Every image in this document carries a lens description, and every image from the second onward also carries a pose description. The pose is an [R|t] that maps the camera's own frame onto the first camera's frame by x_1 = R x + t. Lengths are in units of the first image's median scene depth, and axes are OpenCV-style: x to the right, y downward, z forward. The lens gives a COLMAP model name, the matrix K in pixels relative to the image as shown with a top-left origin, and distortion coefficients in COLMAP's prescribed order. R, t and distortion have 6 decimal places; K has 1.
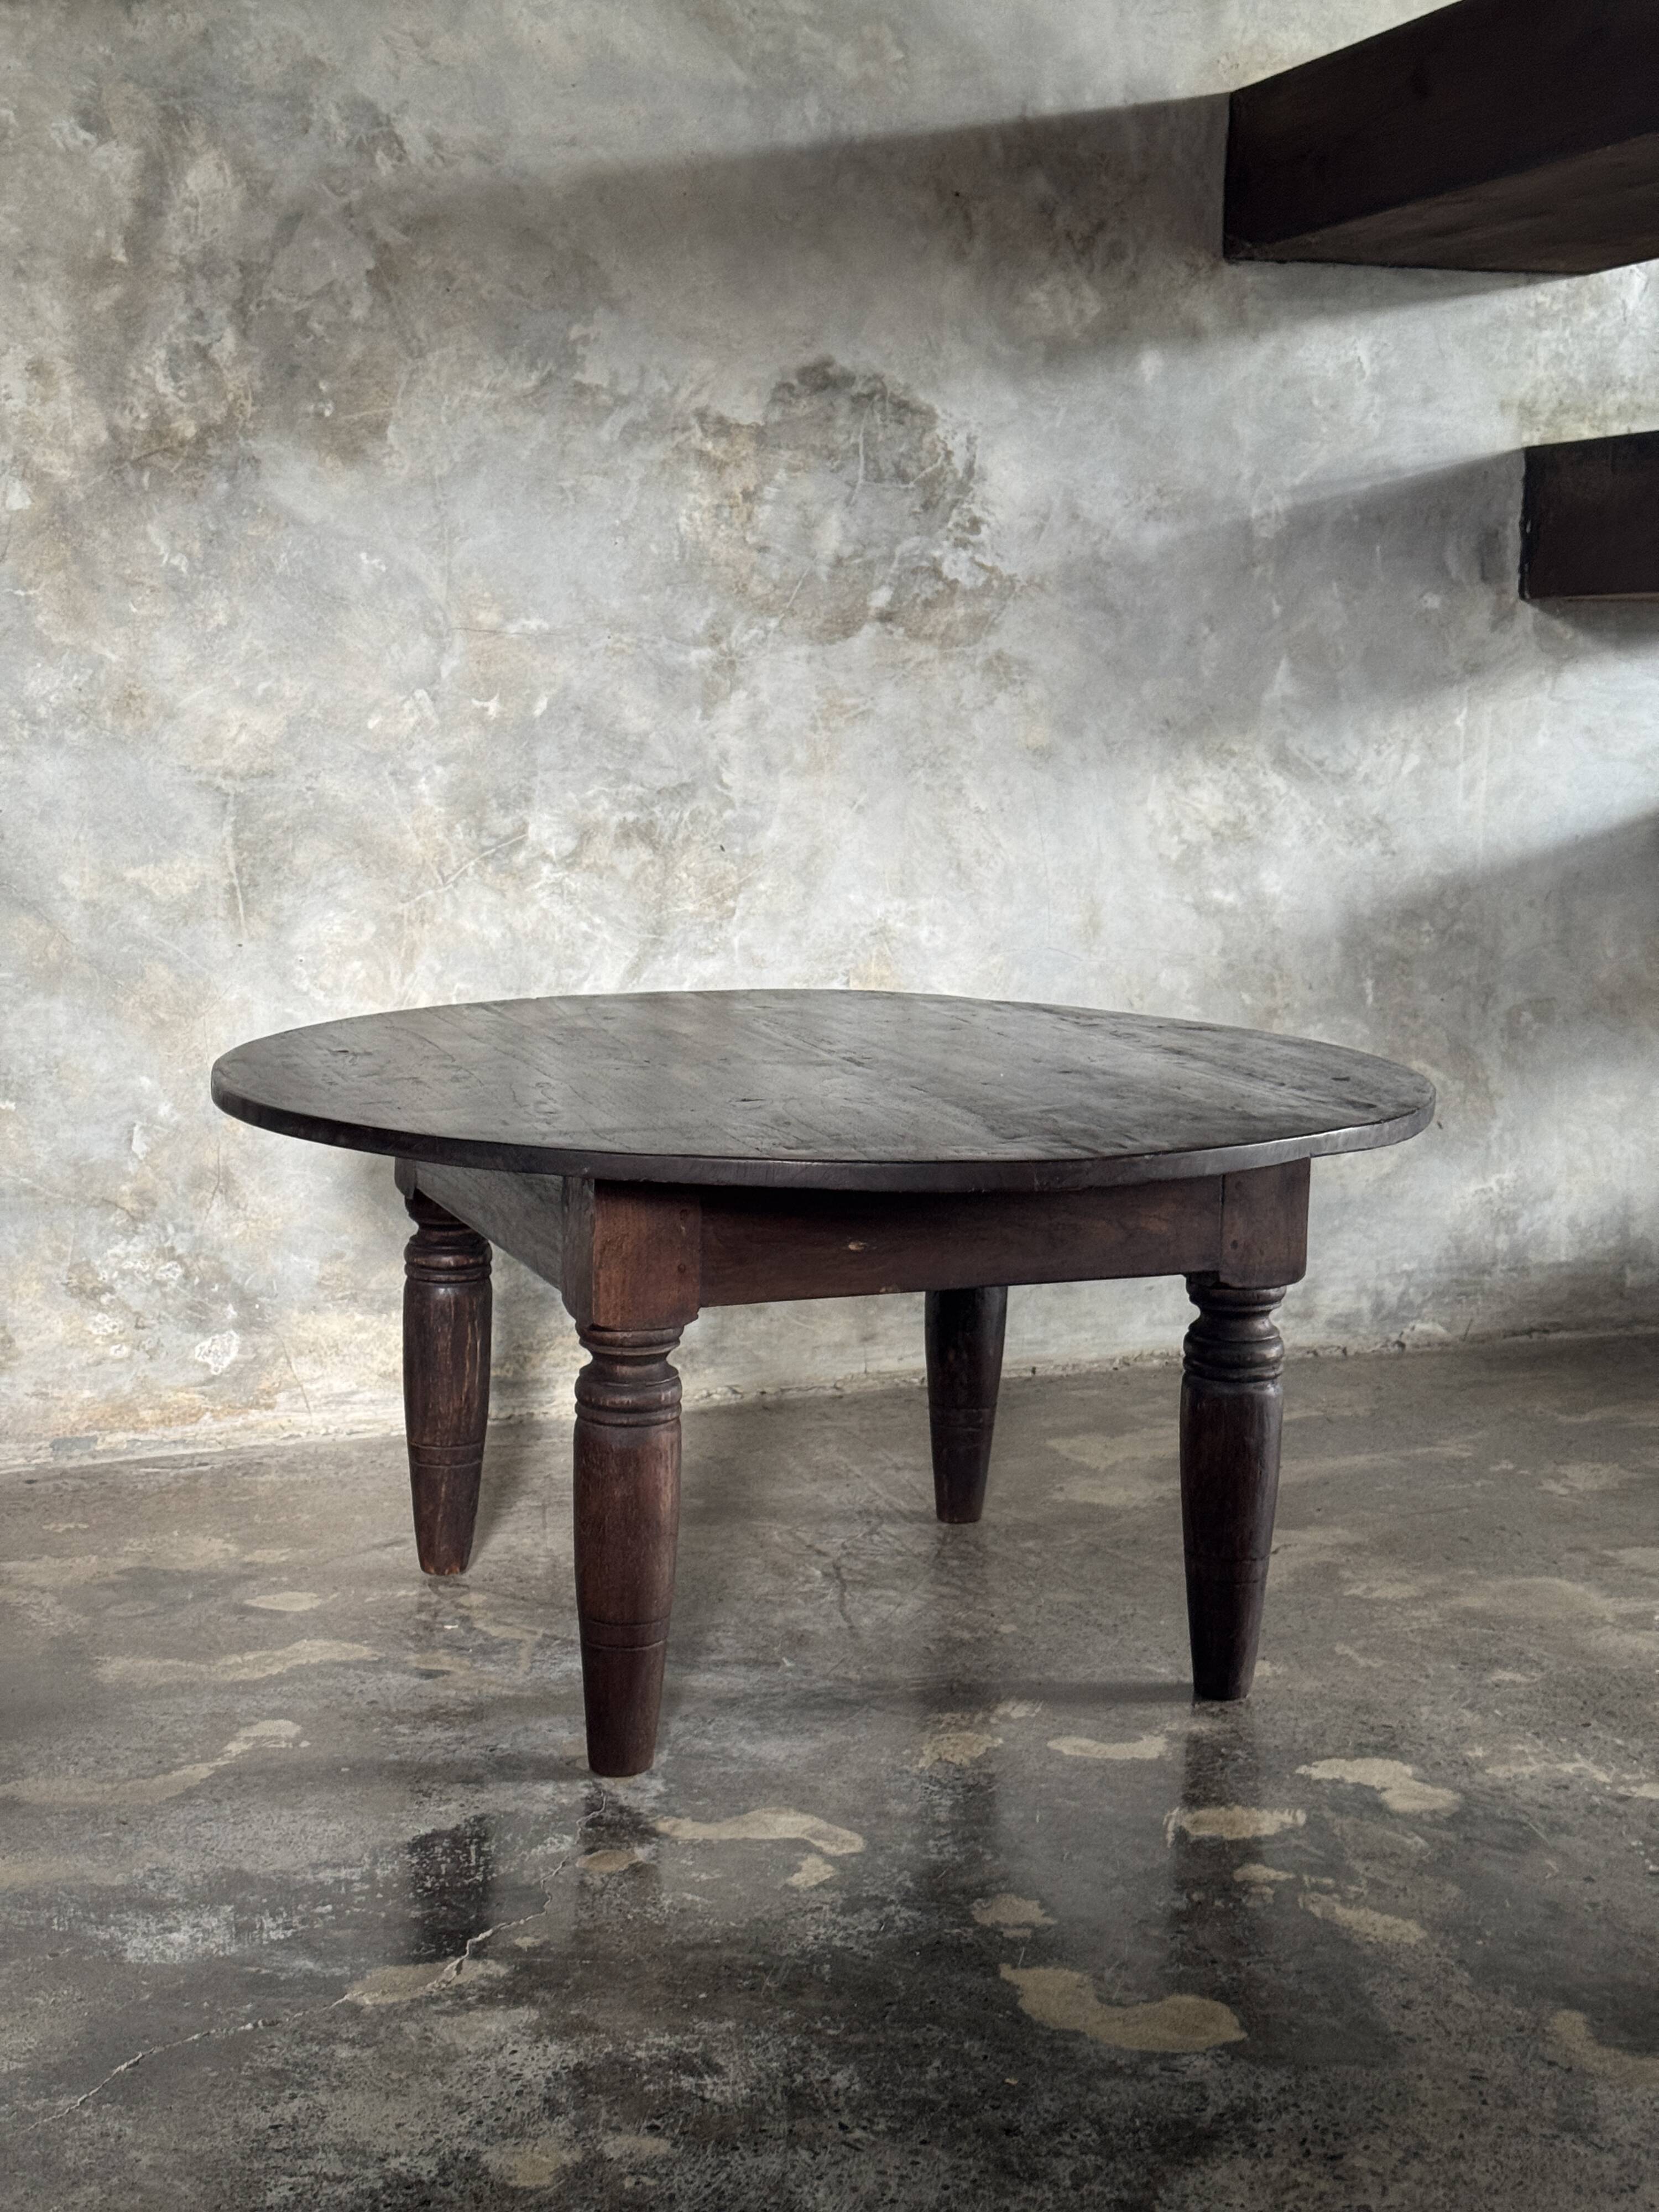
lens RADIAL K [[3115.6, 0, 841.8], [0, 3115.6, 1093.2], [0, 0, 1]] dist [0.126755, 0.000000]
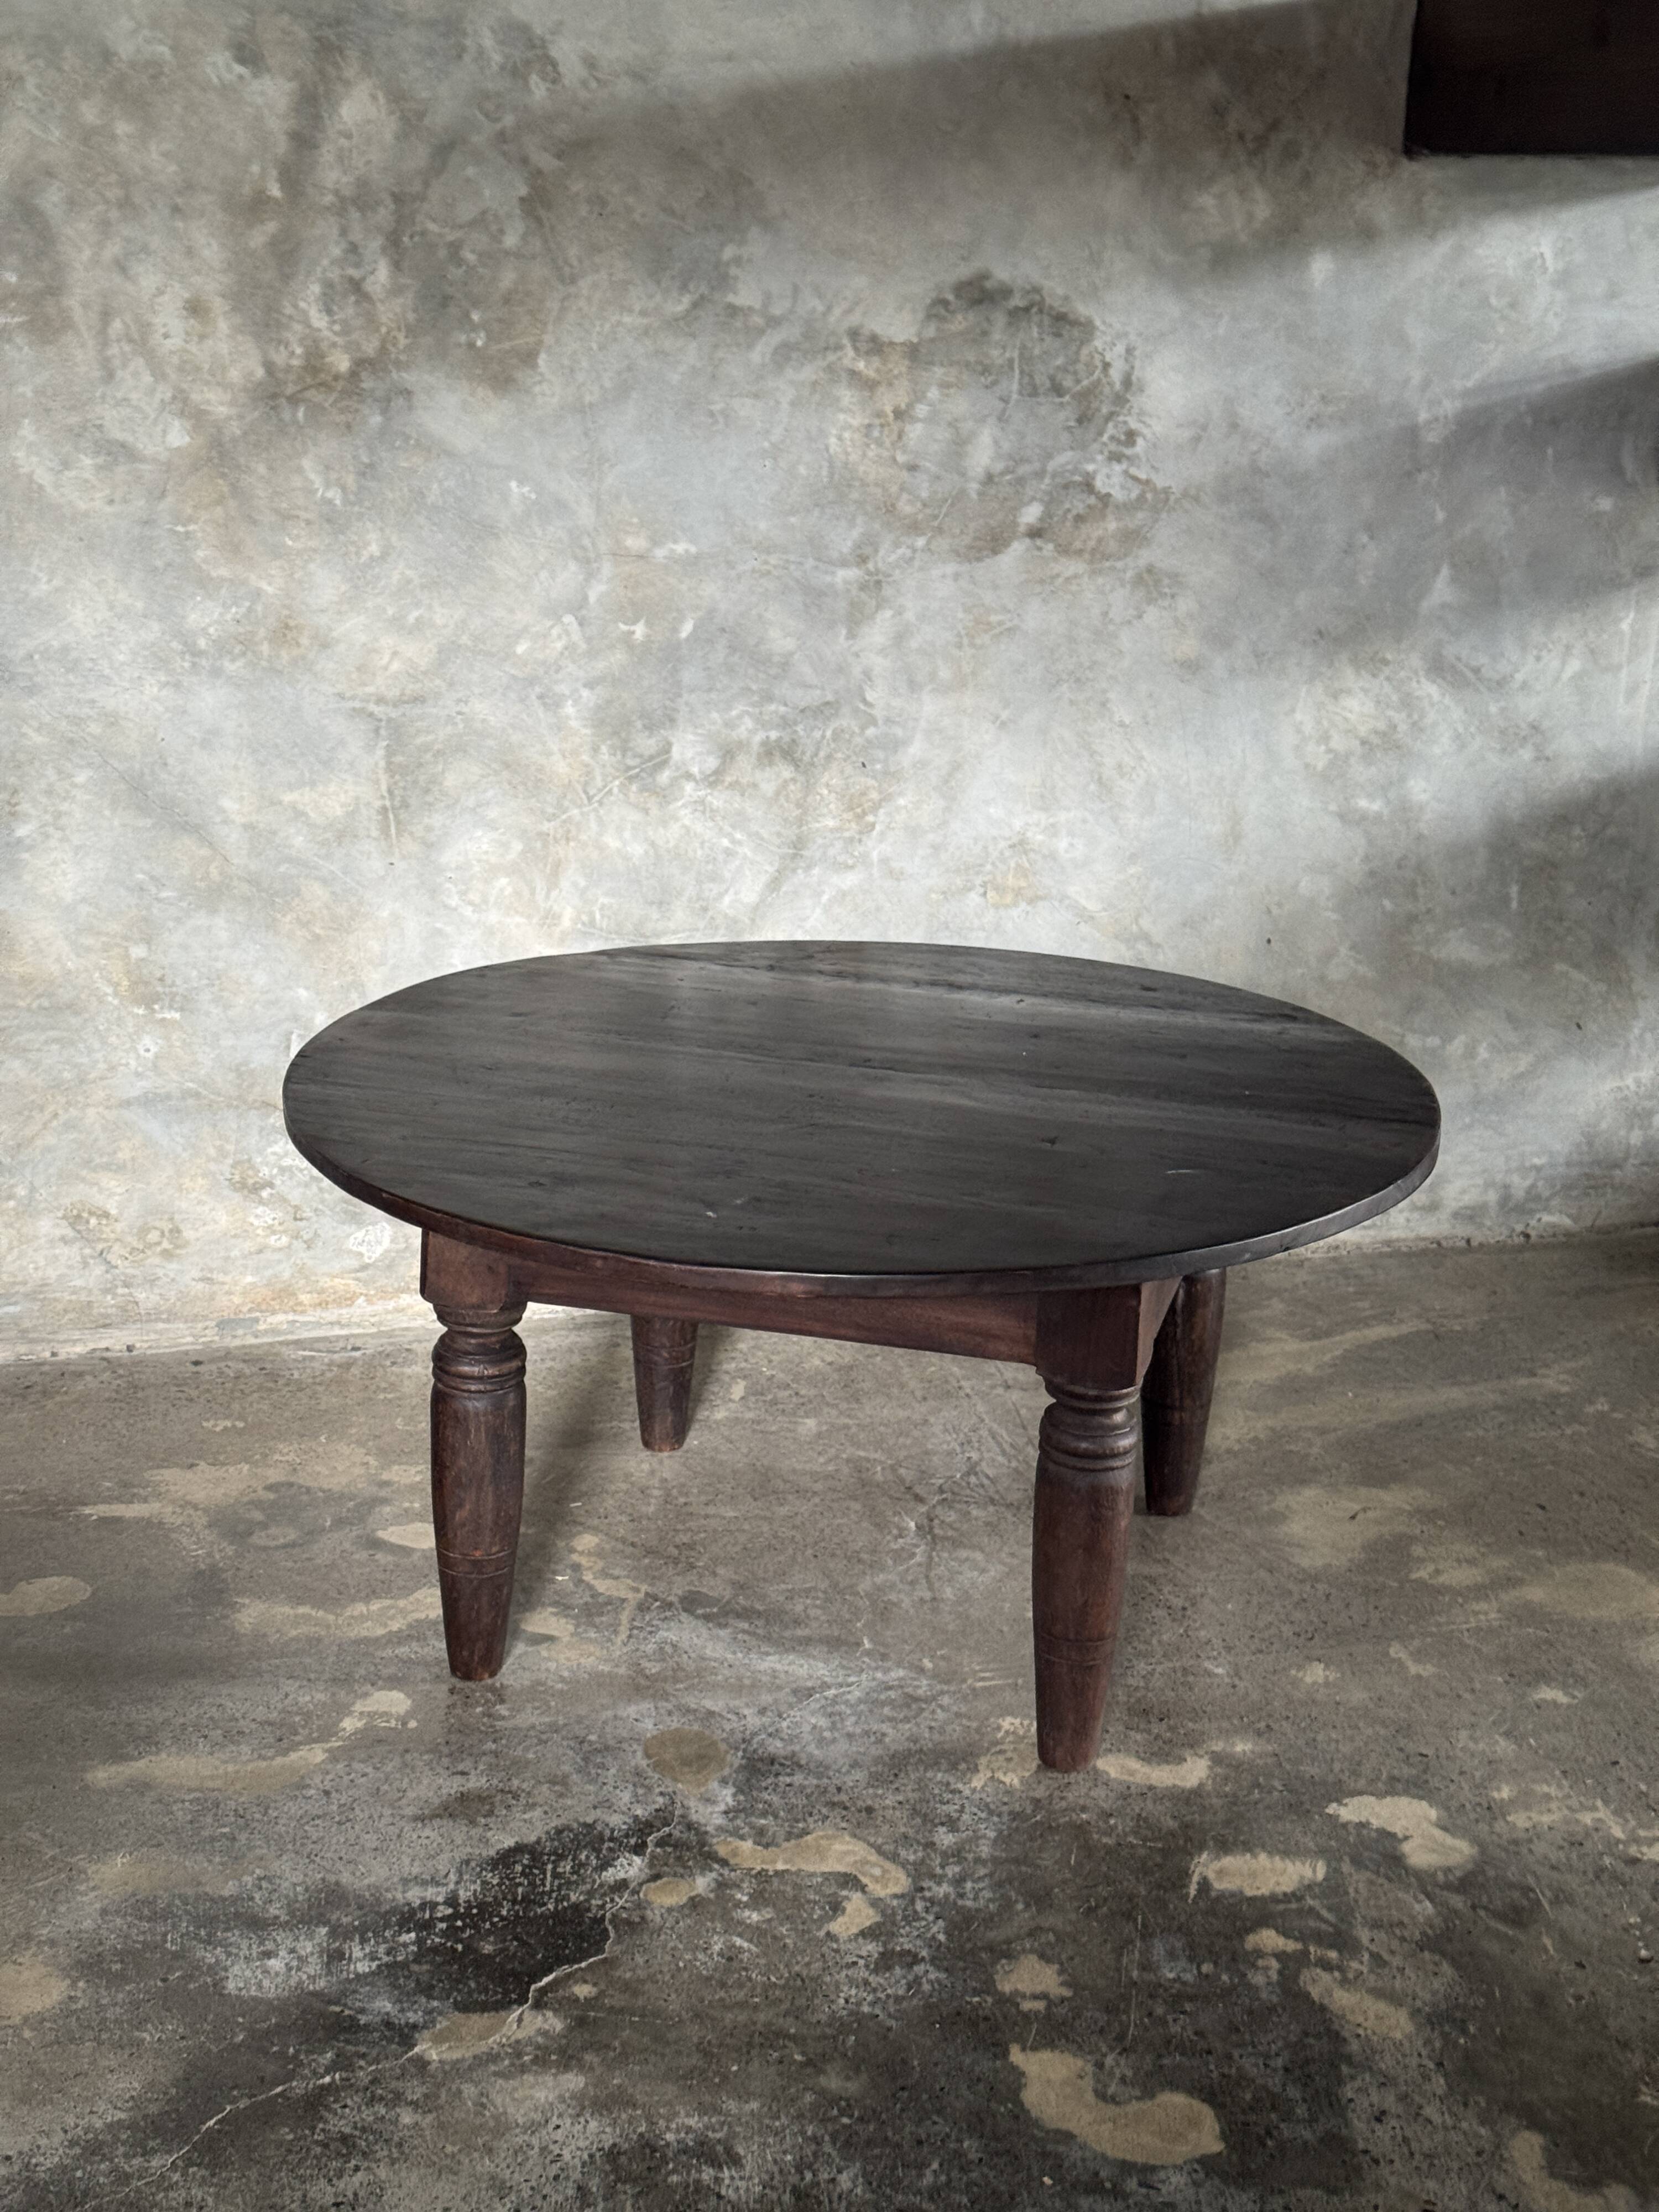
lens RADIAL K [[3115.6, 0, 840.6], [0, 3115.6, 1104.4], [0, 0, 1]] dist [0.126755, 0.000000]
pose [[0.996094, 0.041383, -0.077998, 0.039667], [-0.028623, 0.987002, 0.158137, -0.135547], [0.083528, -0.155287, 0.984332, -0.019393]]
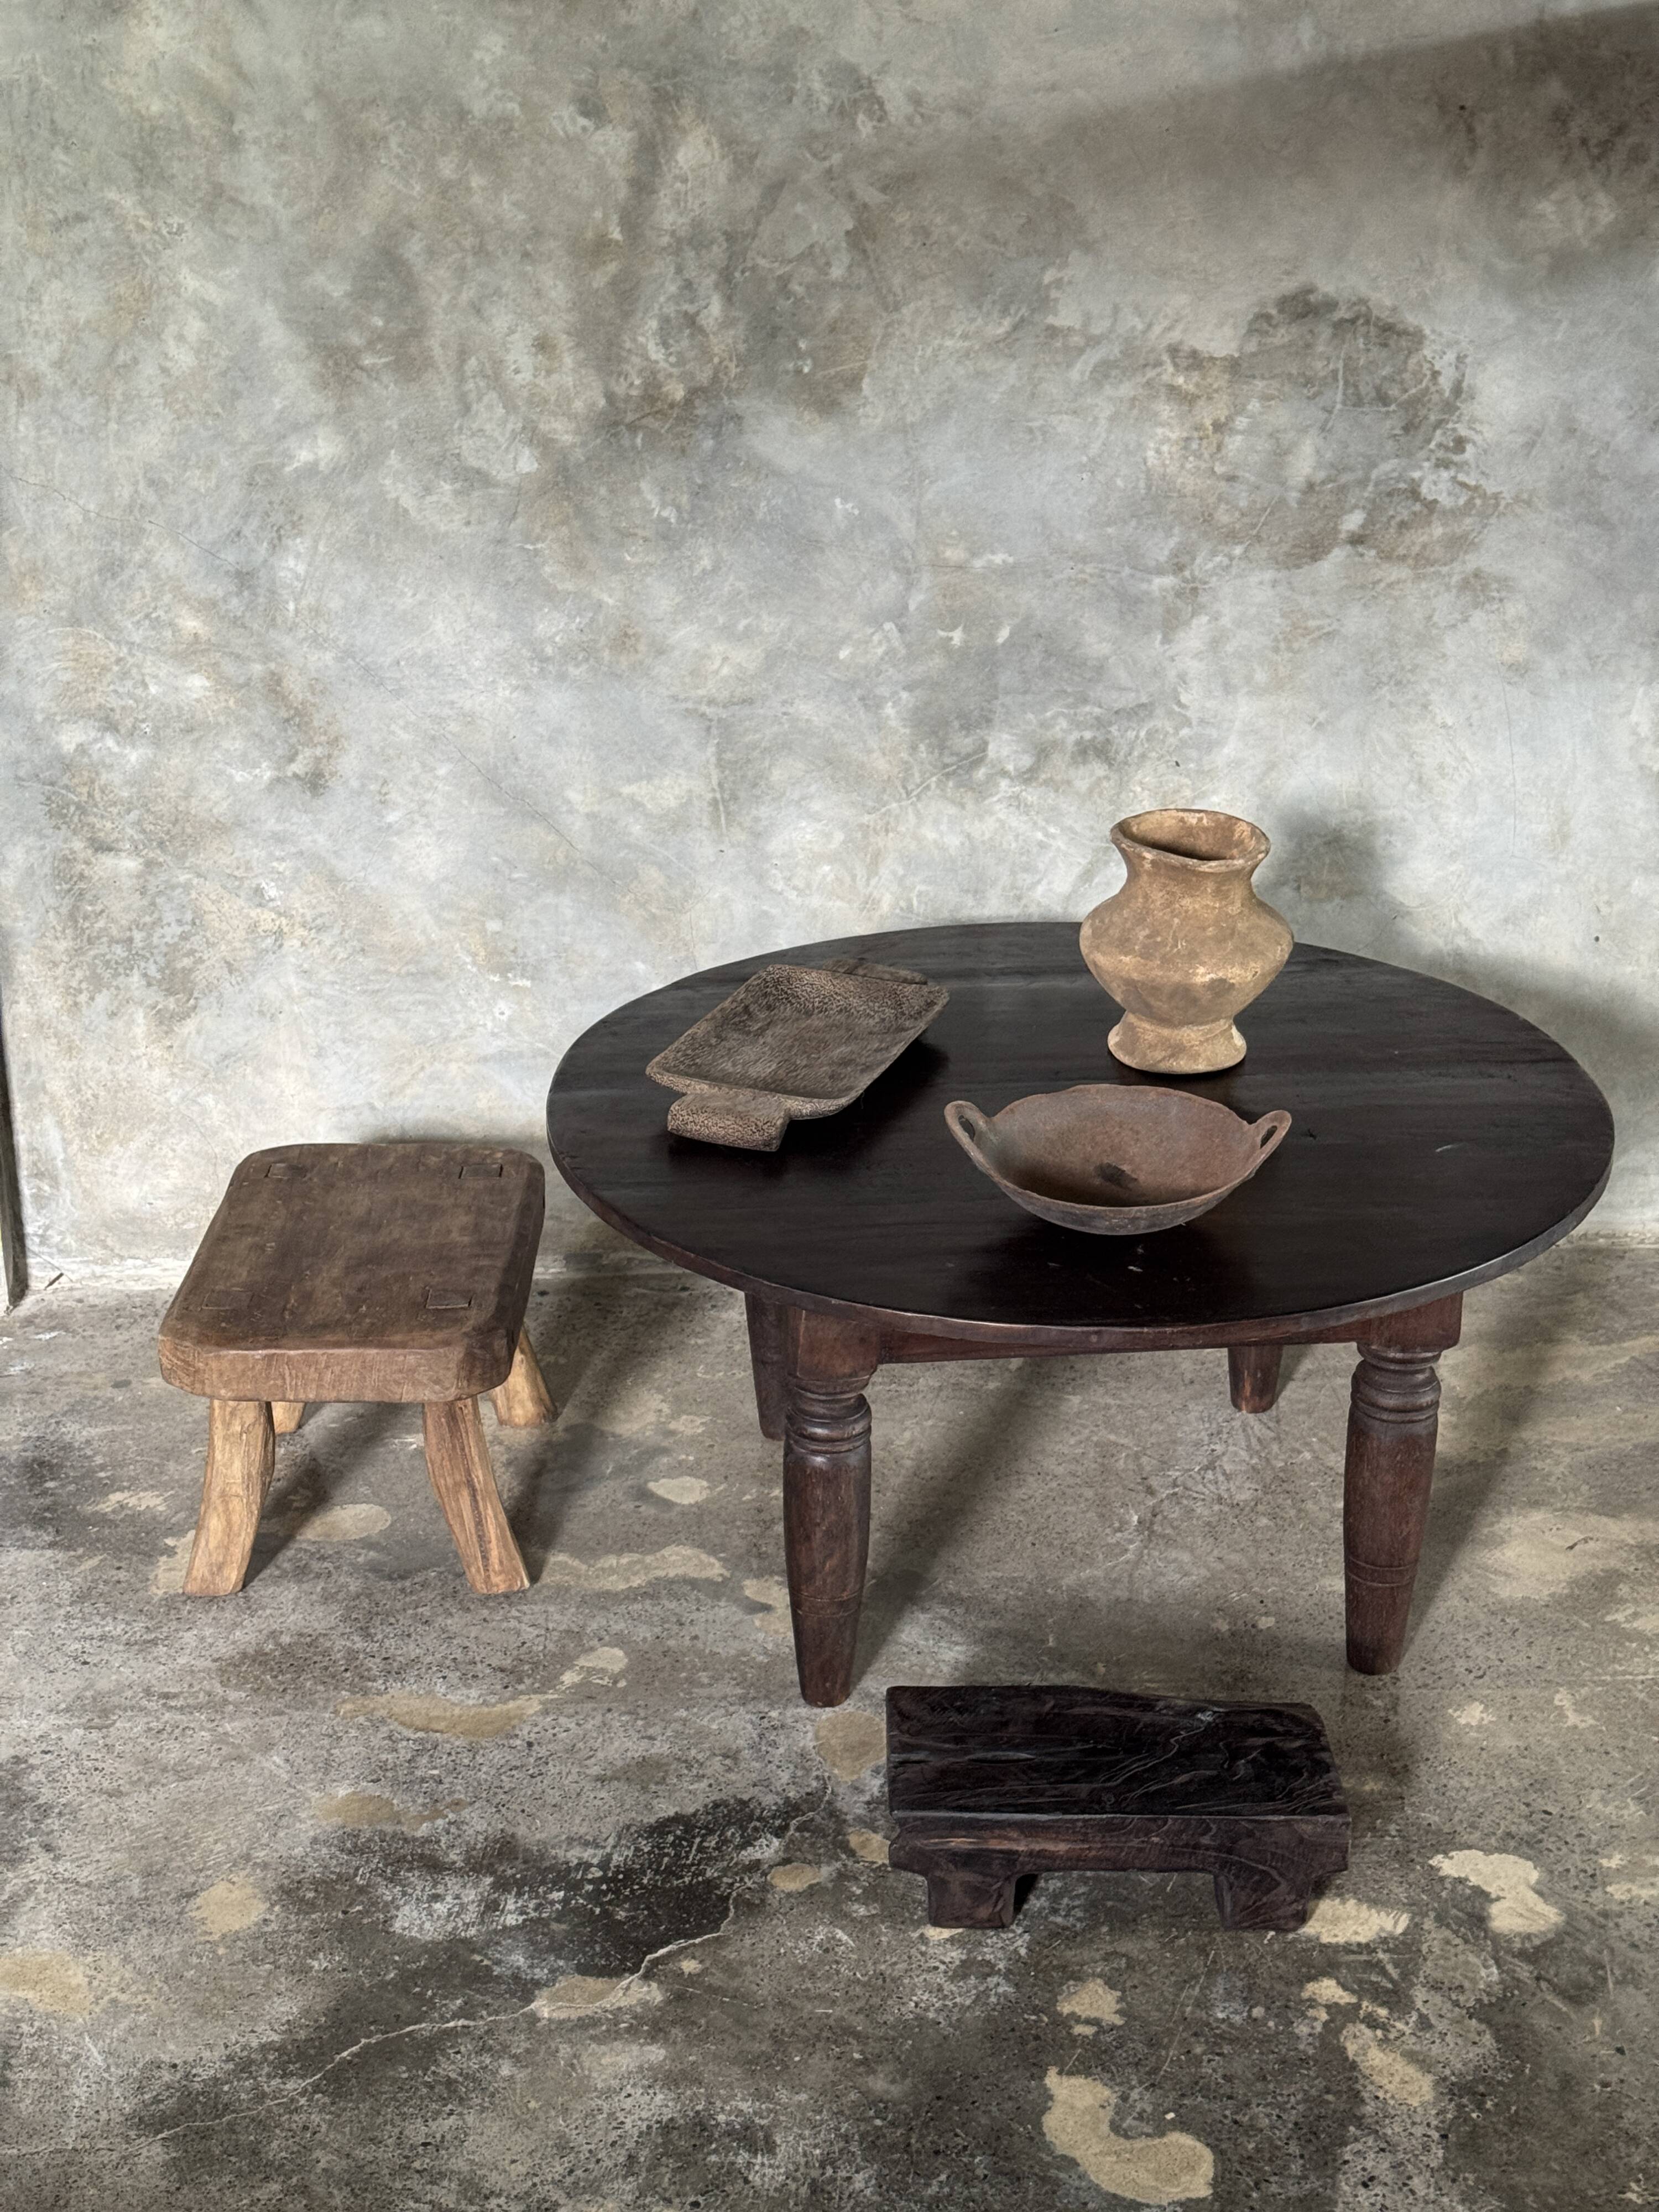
lens RADIAL K [[3115.6, 0, 817.7], [0, 3115.6, 1116.0], [0, 0, 1]] dist [0.126755, 0.000000]
pose [[0.948874, 0.106140, -0.297275, 0.179372], [-0.028285, 0.966573, 0.254826, -0.238361], [0.314386, -0.233389, 0.920158, -0.034416]]
